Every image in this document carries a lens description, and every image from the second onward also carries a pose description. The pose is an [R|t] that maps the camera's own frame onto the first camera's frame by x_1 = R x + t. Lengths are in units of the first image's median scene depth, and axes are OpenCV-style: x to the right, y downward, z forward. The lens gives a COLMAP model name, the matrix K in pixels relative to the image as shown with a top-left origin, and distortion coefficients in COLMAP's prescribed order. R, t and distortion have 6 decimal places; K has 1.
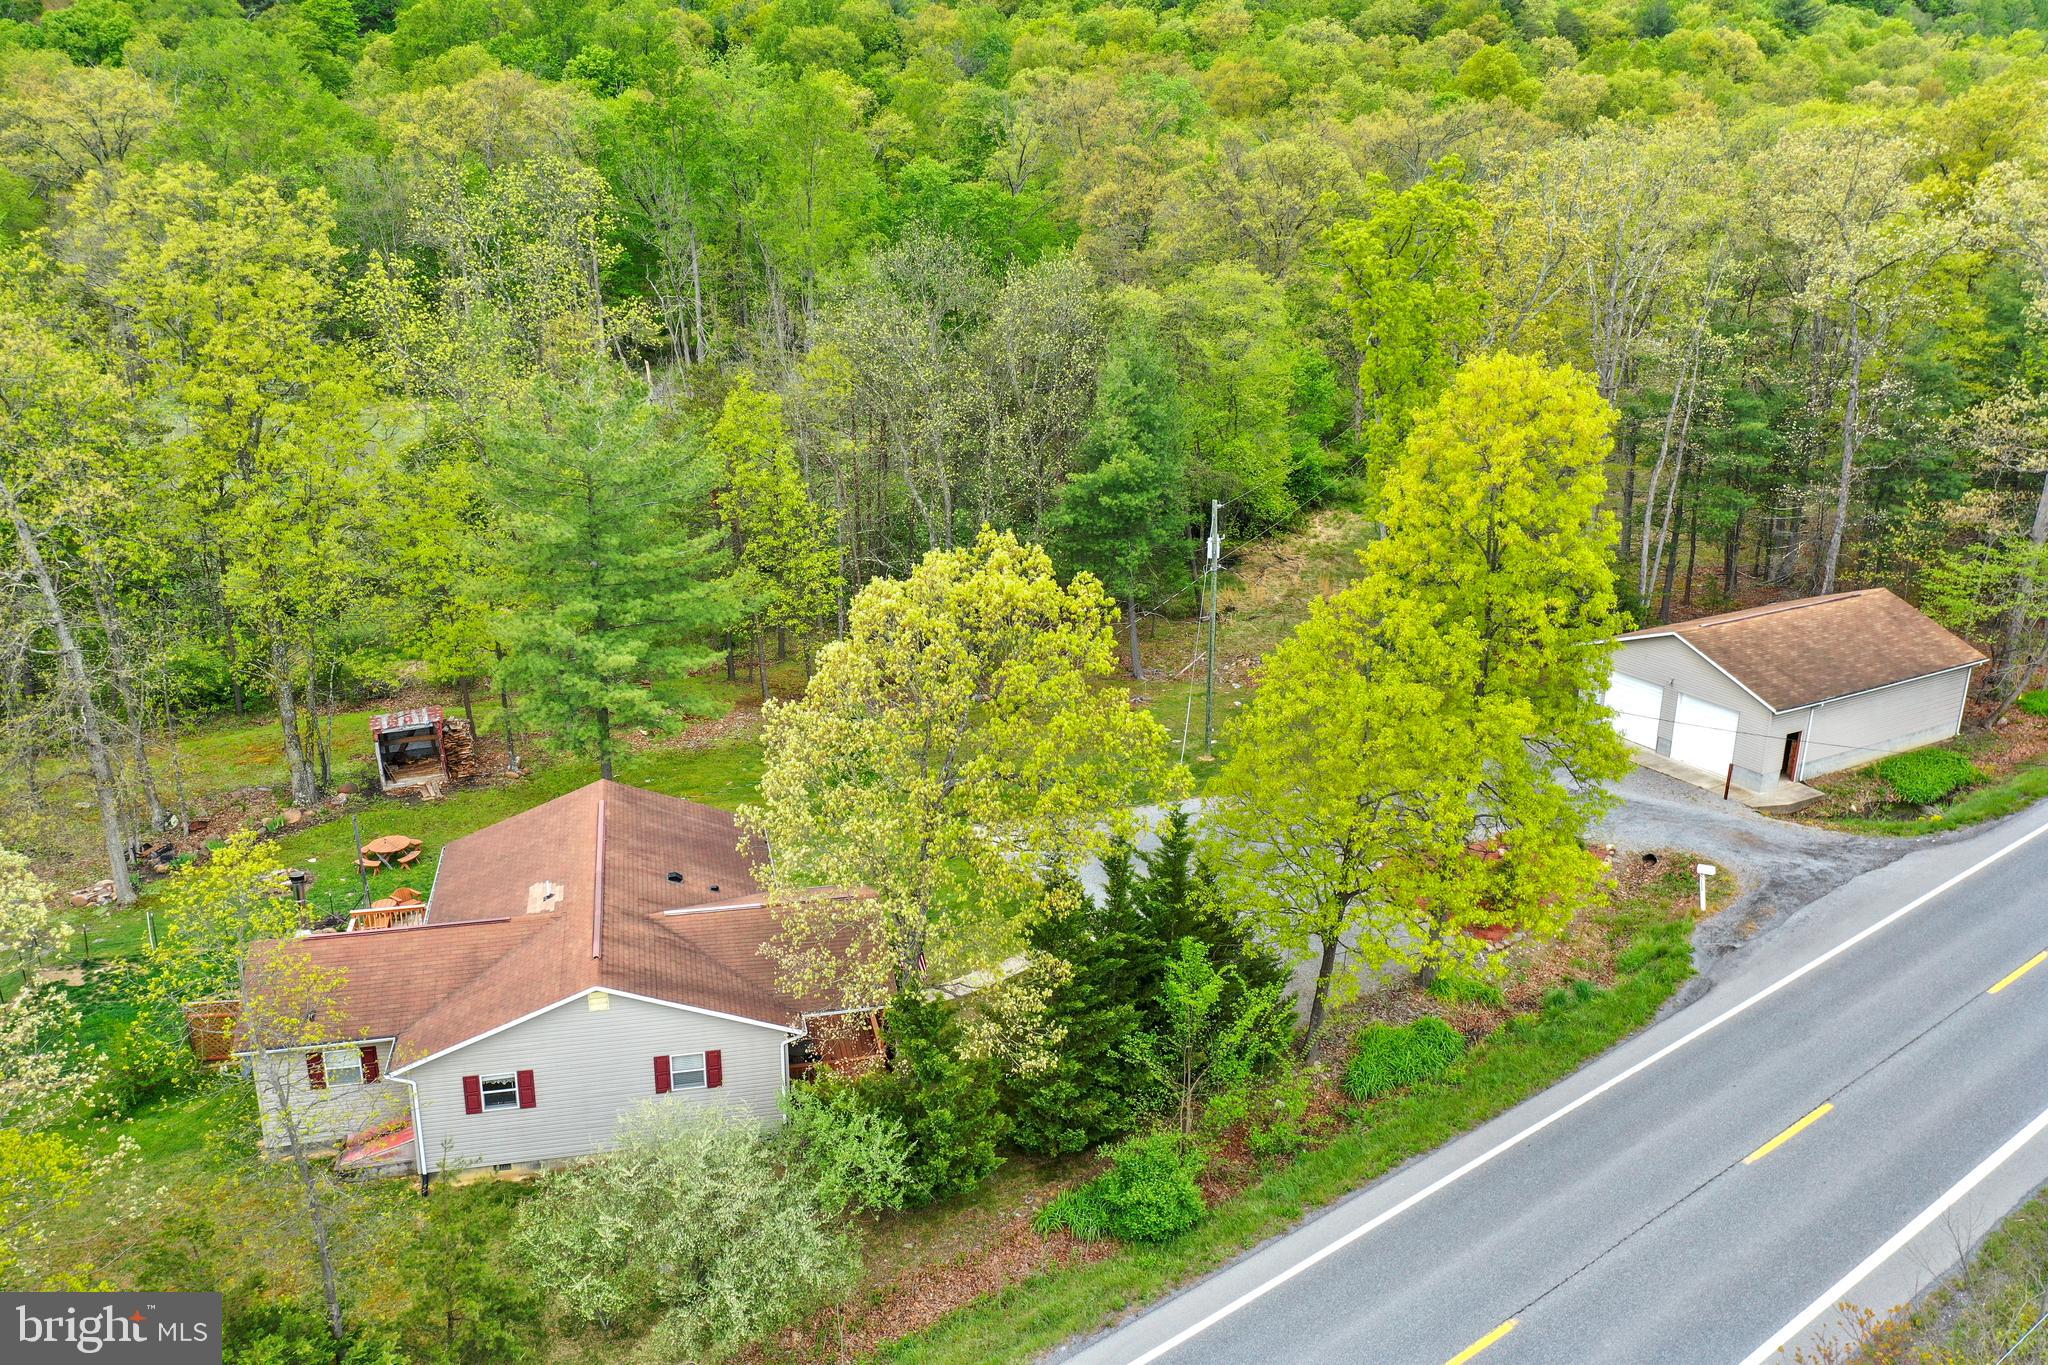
lens RADIAL K [[1611.8, 0, 1019.7], [0, 1611.8, 689.8], [0, 0, 1]] dist [-0.002665, -0.003471]
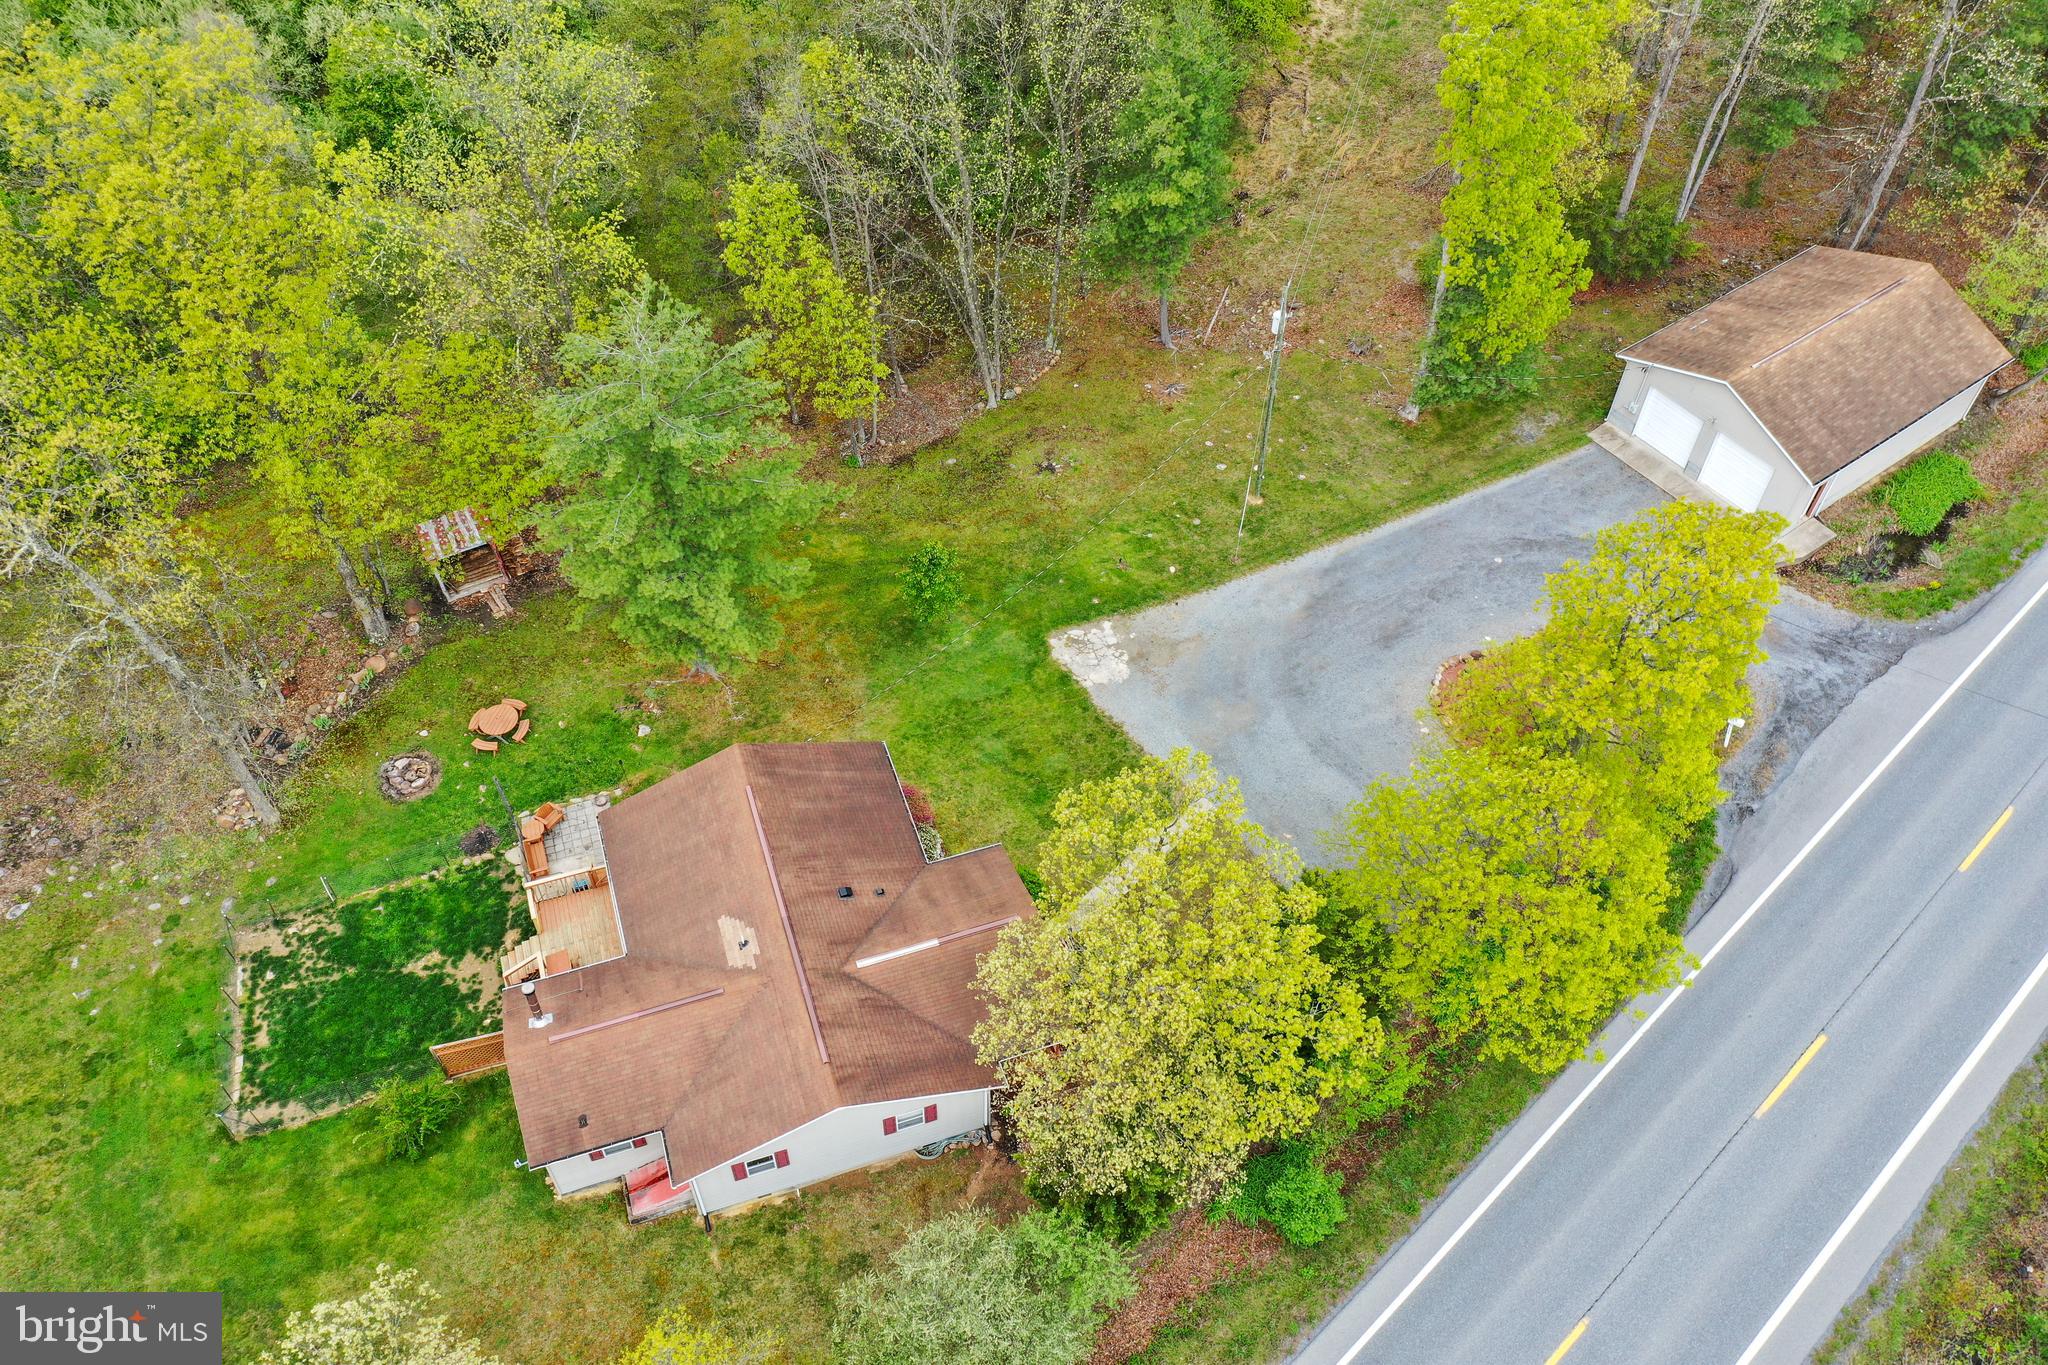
lens RADIAL K [[1611.8, 0, 1017.9], [0, 1611.8, 671.2], [0, 0, 1]] dist [-0.002665, -0.003471]
pose [[0.995153, -0.075168, 0.063404, -0.135332], [0.032072, 0.857591, 0.513332, -0.501412], [-0.092961, -0.508810, 0.855845, 0.108207]]
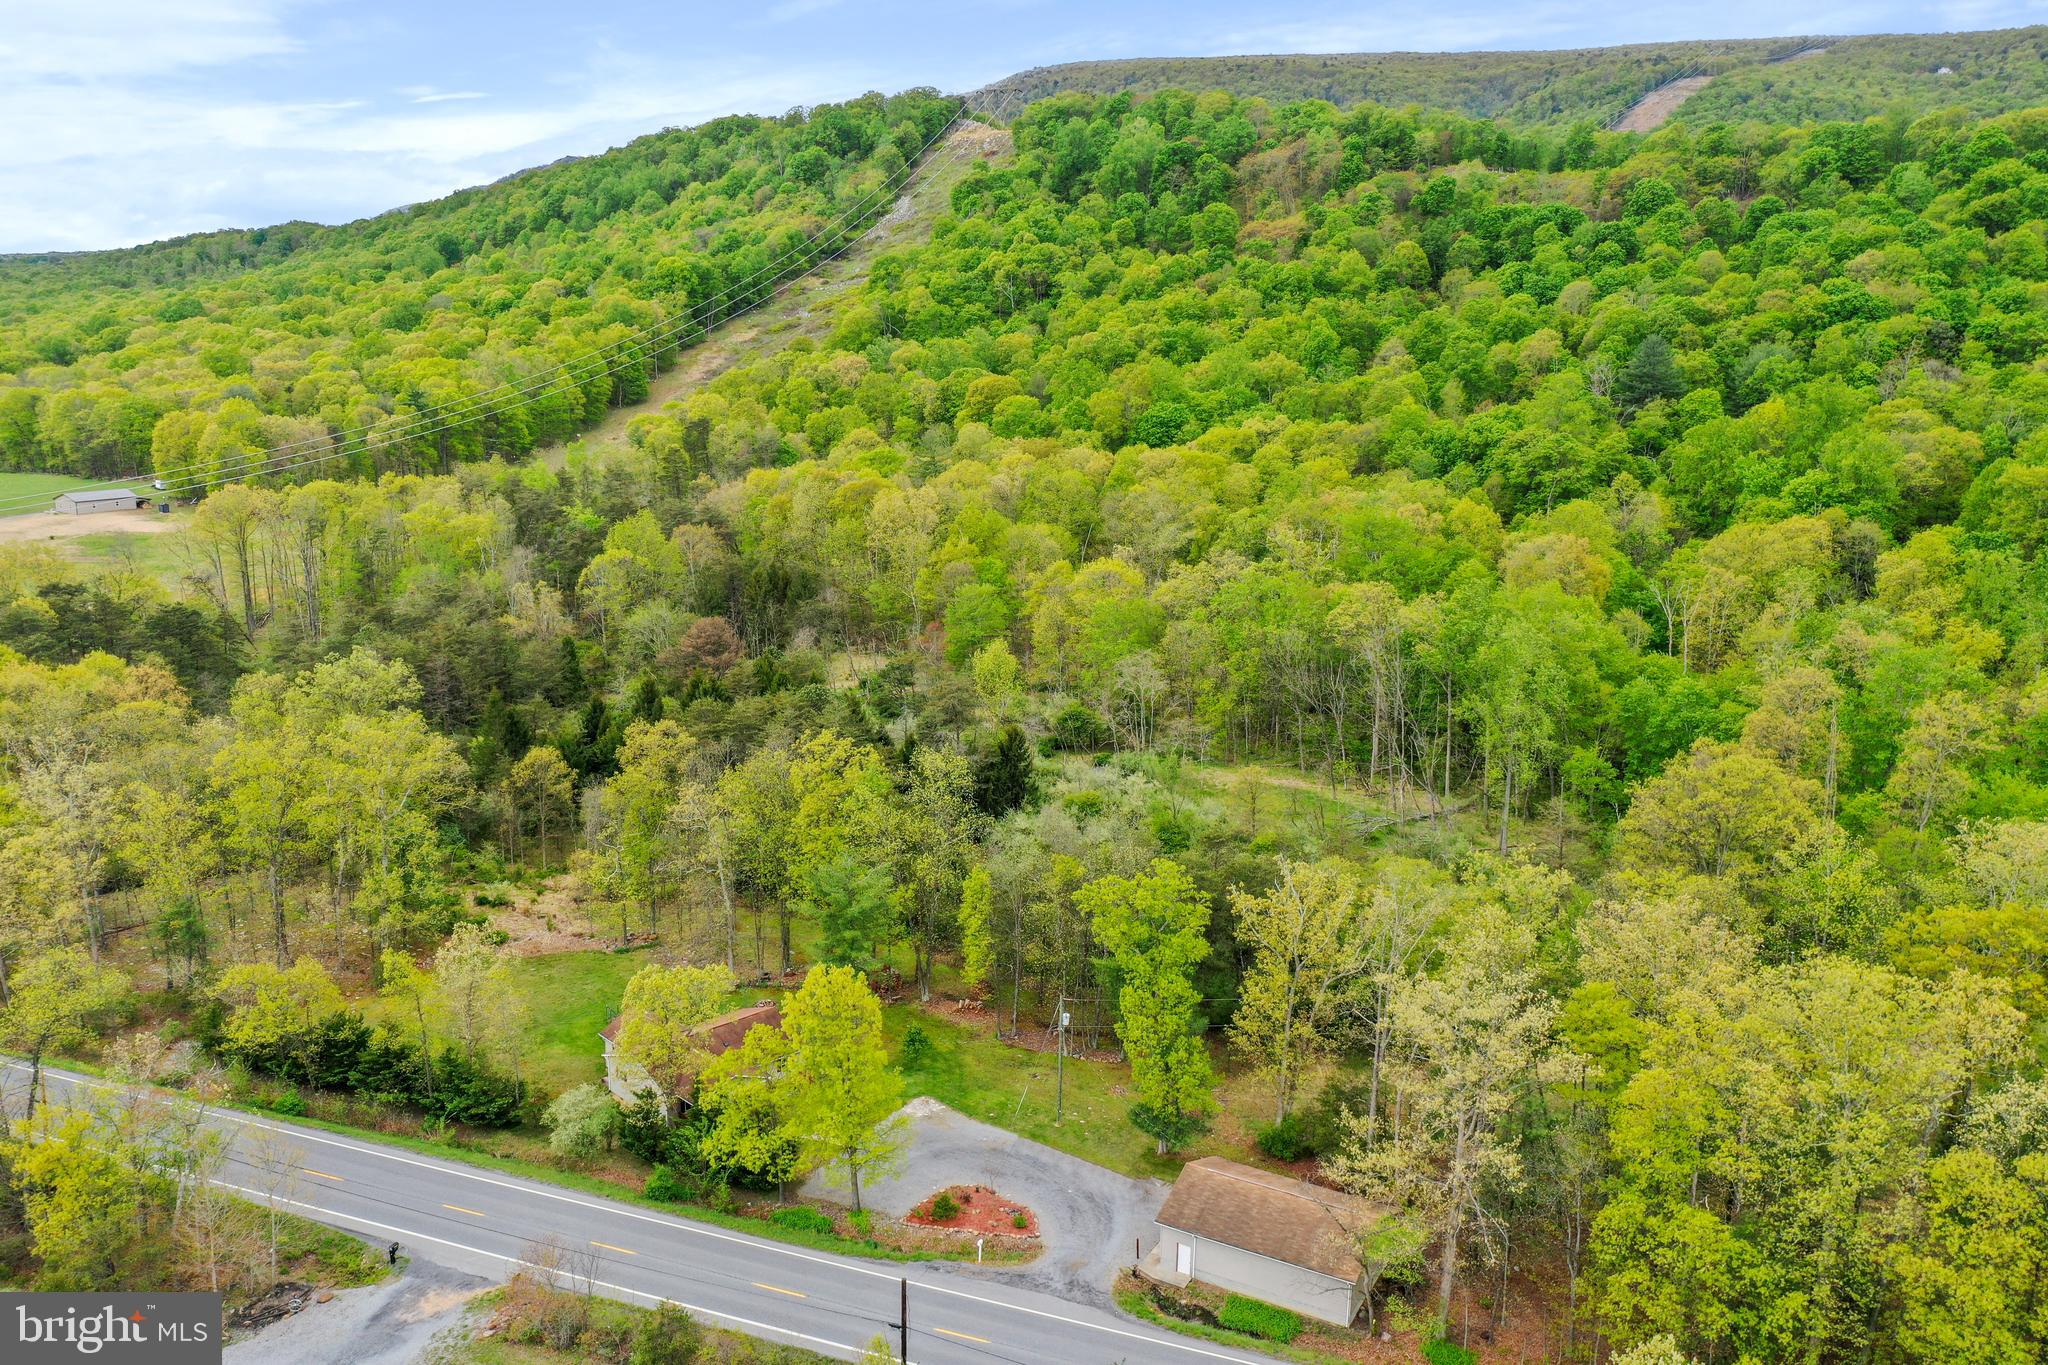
lens RADIAL K [[1611.8, 0, 1021.9], [0, 1611.8, 692.8], [0, 0, 1]] dist [-0.002665, -0.003471]
pose [[0.511071, 0.198104, -0.836398, 2.018750], [-0.285966, 0.956834, 0.051893, -0.676868], [0.810574, 0.212660, 0.545661, -0.227477]]
